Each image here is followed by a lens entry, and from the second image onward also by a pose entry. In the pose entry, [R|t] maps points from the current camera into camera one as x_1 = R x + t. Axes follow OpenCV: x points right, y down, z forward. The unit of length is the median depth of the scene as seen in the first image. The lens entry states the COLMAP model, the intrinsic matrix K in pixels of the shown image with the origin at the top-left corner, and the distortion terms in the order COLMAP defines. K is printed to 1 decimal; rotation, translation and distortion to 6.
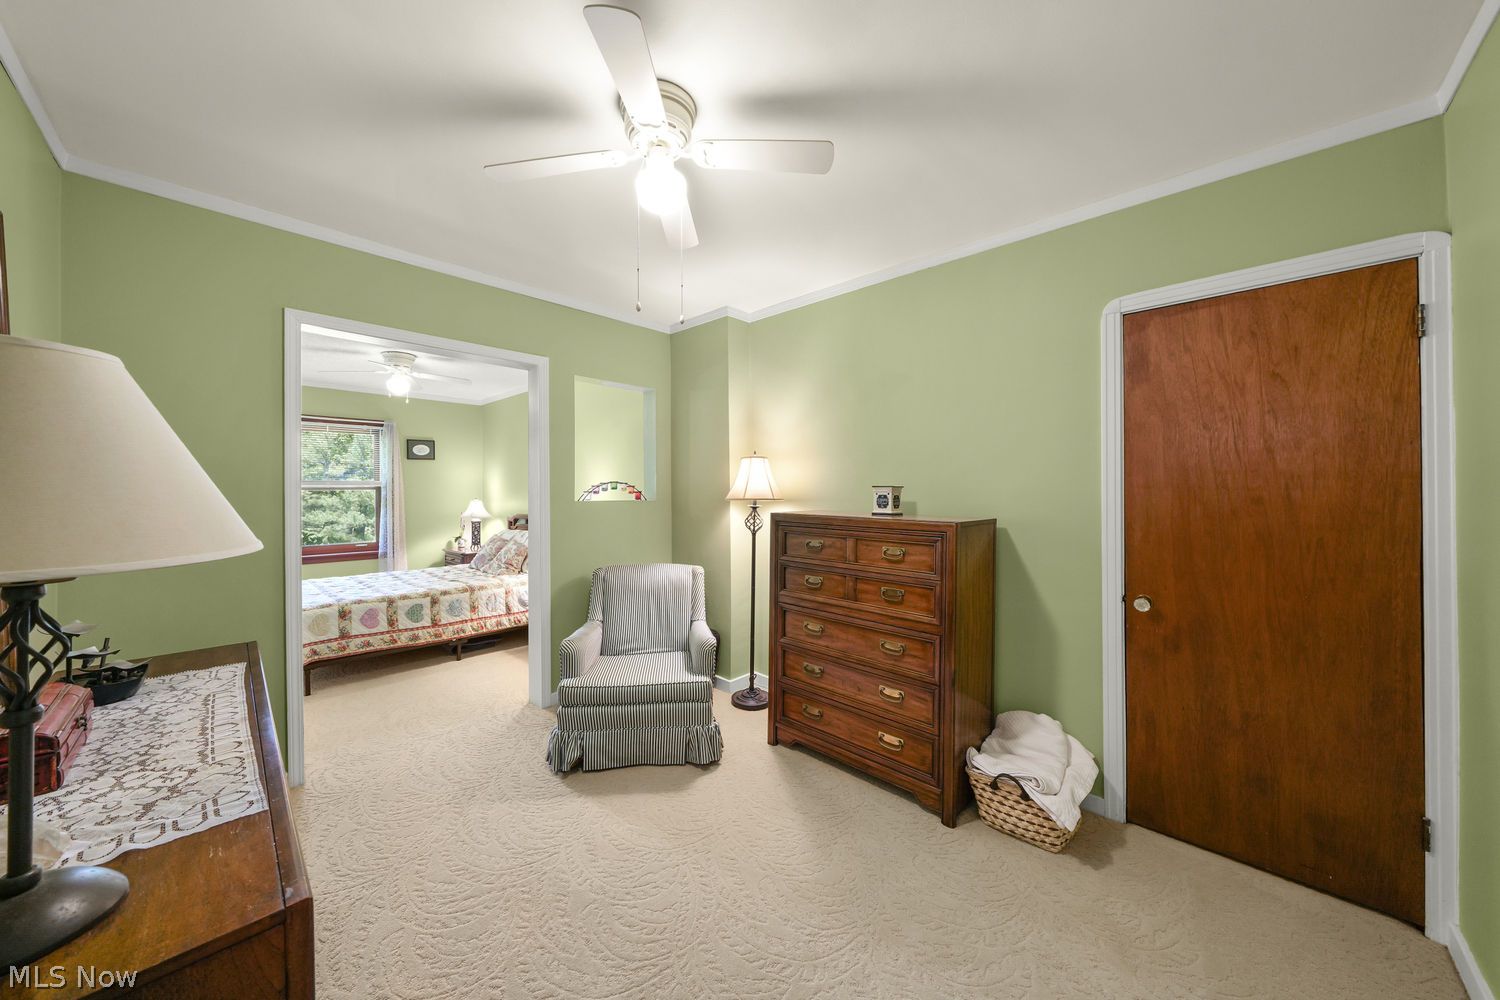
lens RADIAL K [[513.9, 0, 737.2], [0, 513.9, 489.4], [0, 0, 1]] dist [-0.005129, 0.000367]
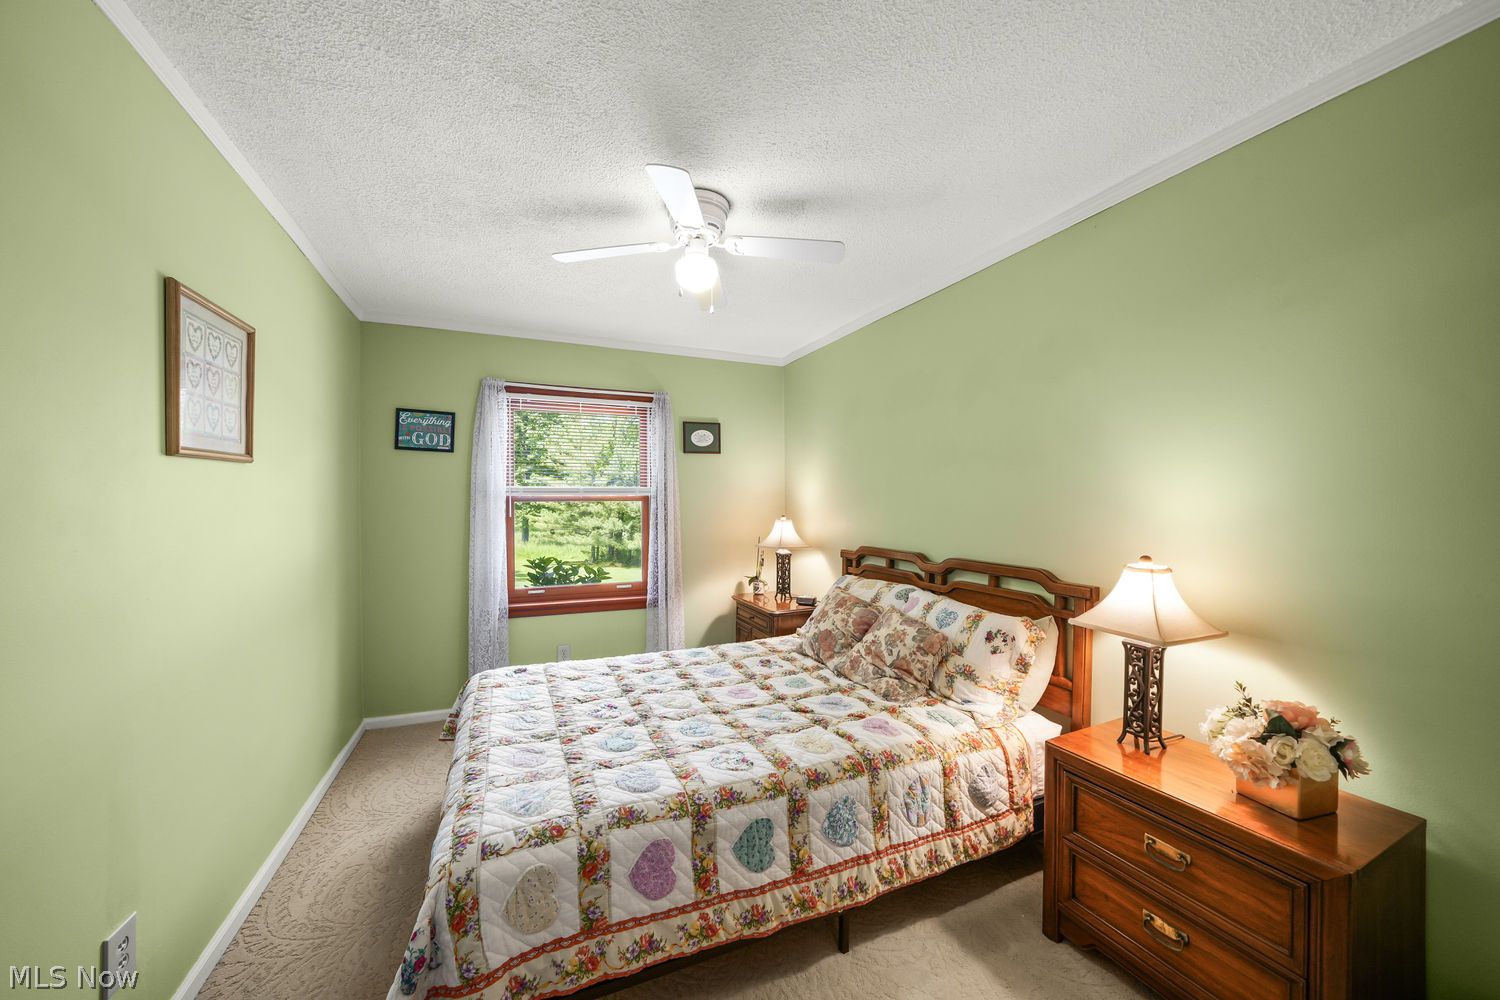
lens RADIAL K [[547.5, 0, 754.3], [0, 547.5, 499.8], [0, 0, 1]] dist [-0.016393, -0.000090]
pose [[0.924455, 0.001285, -0.381288, -0.446064], [0.000166, 0.999993, 0.003774, -0.004678], [0.381290, -0.003552, 0.924449, 0.595598]]
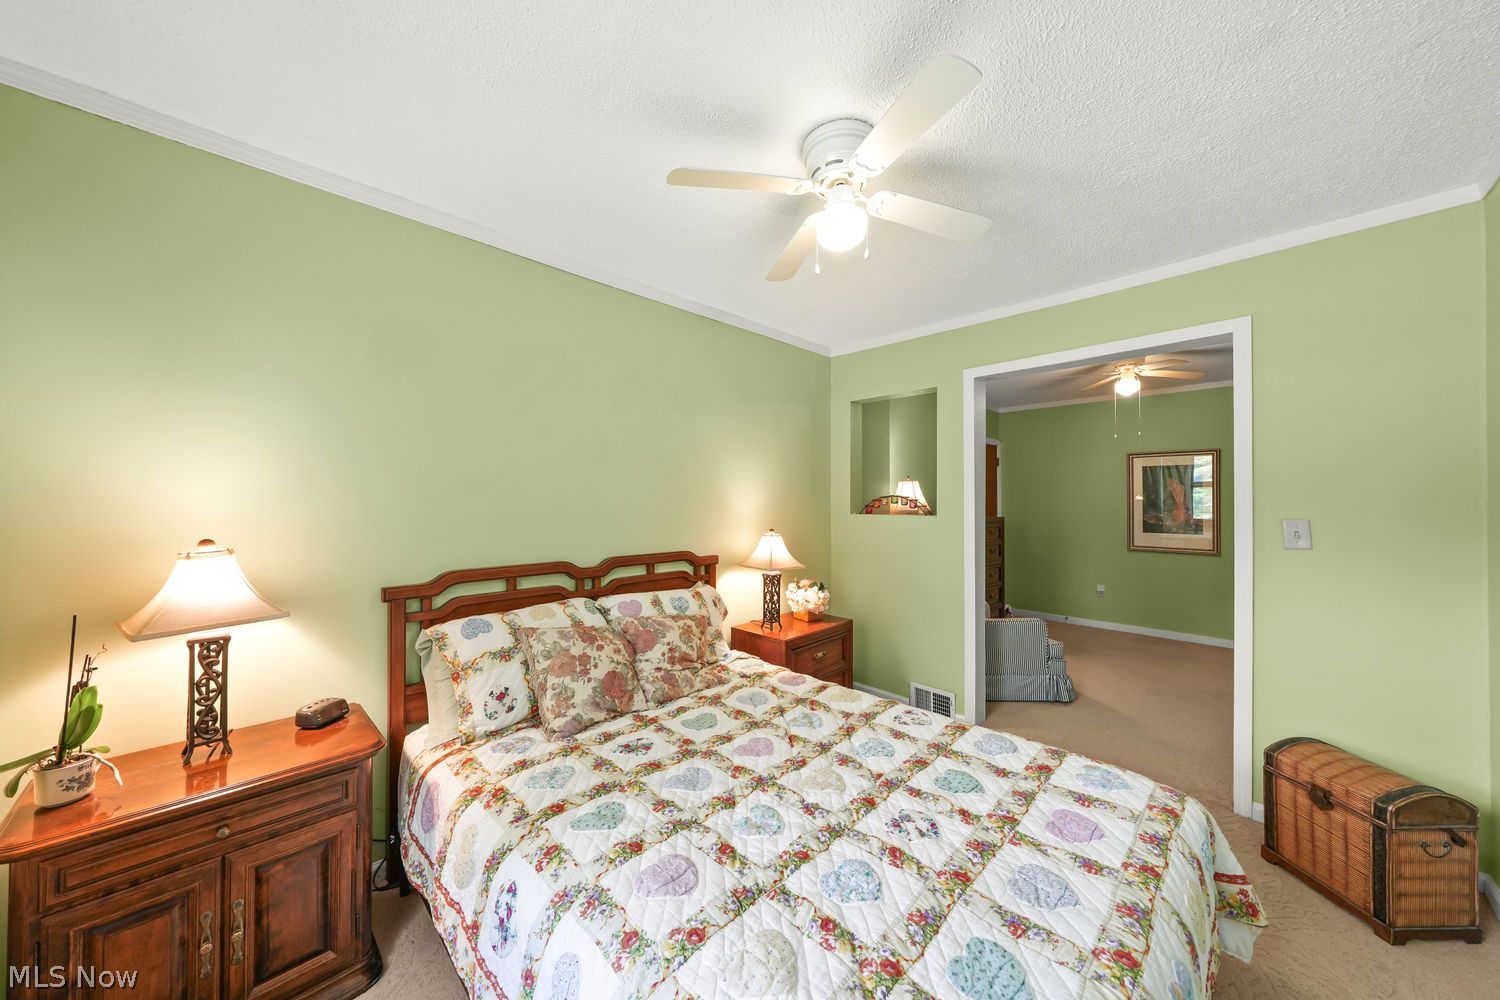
lens RADIAL K [[513.9, 0, 750.0], [0, 513.9, 496.9], [0, 0, 1]] dist [-0.005129, 0.000367]
pose [[0.018187, 0.010481, 0.999780, -1.100873], [0.003698, 0.999938, -0.010550, 0.002380], [-0.999828, 0.003889, 0.018147, 1.122435]]
